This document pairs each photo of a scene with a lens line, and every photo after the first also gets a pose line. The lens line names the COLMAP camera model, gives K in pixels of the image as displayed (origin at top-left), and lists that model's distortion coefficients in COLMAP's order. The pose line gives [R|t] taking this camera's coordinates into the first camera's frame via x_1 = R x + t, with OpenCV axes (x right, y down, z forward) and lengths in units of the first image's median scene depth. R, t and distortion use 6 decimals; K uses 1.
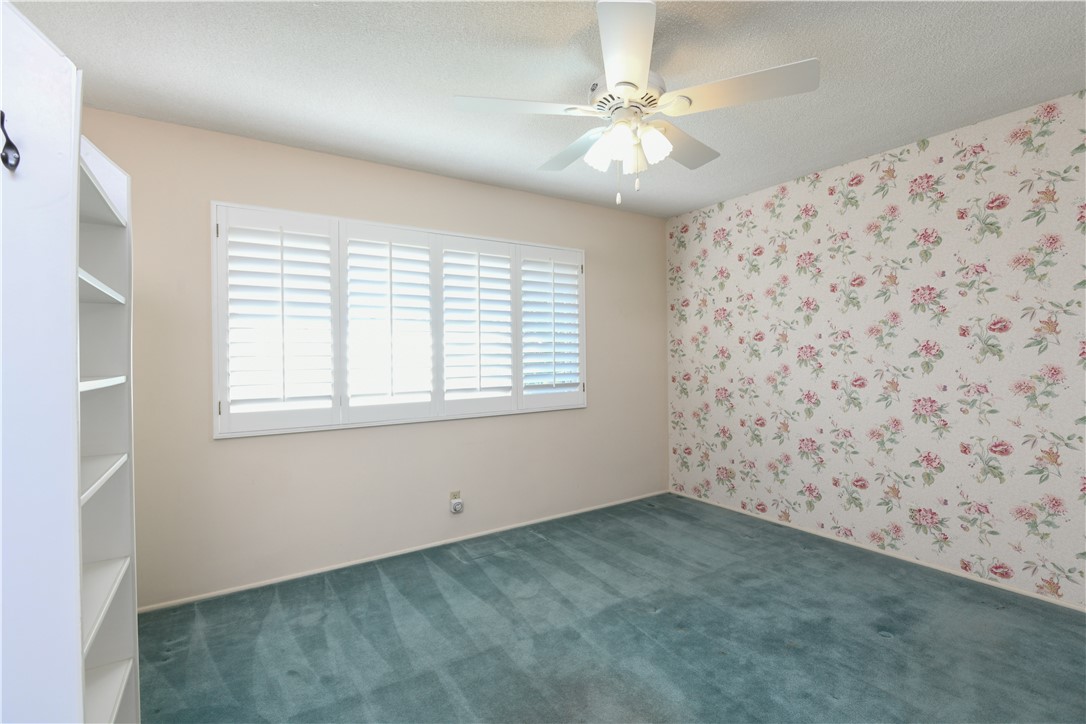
lens RADIAL K [[494.2, 0, 540.4], [0, 494.2, 360.8], [0, 0, 1]] dist [-0.001221, -0.000538]
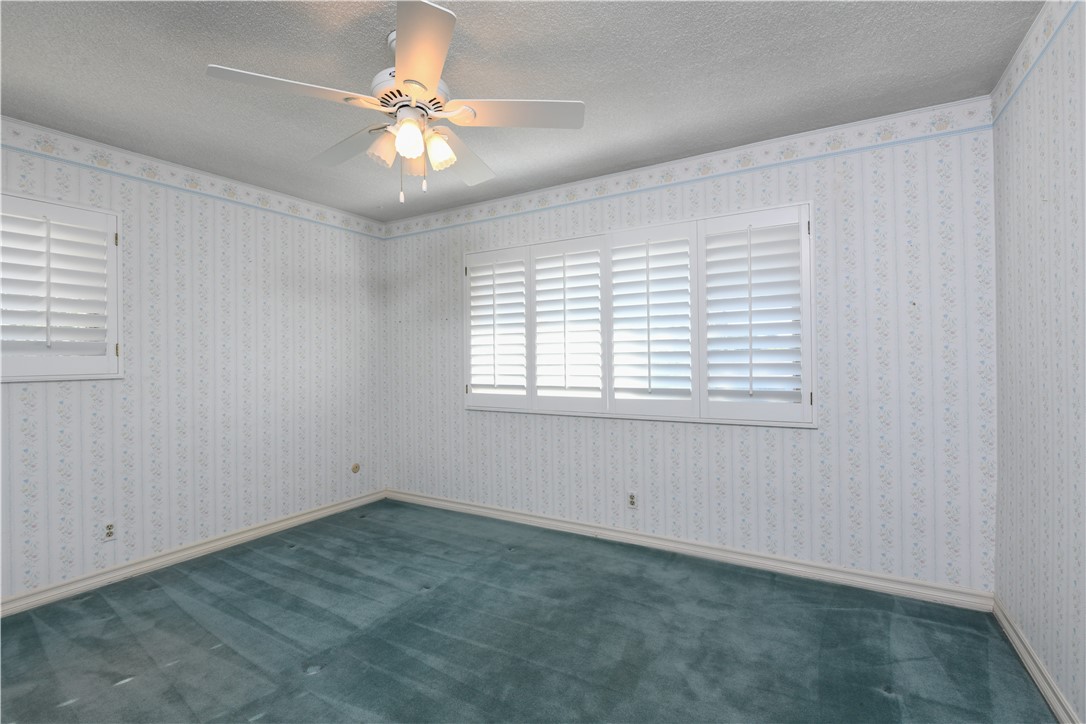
lens RADIAL K [[494.2, 0, 540.4], [0, 494.2, 360.8], [0, 0, 1]] dist [-0.001221, -0.000538]
pose [[0.439773, 0.016827, -0.897951, 0.789348], [-0.004535, 0.999853, 0.016516, -0.015312], [0.898098, -0.003191, 0.439785, 0.521401]]
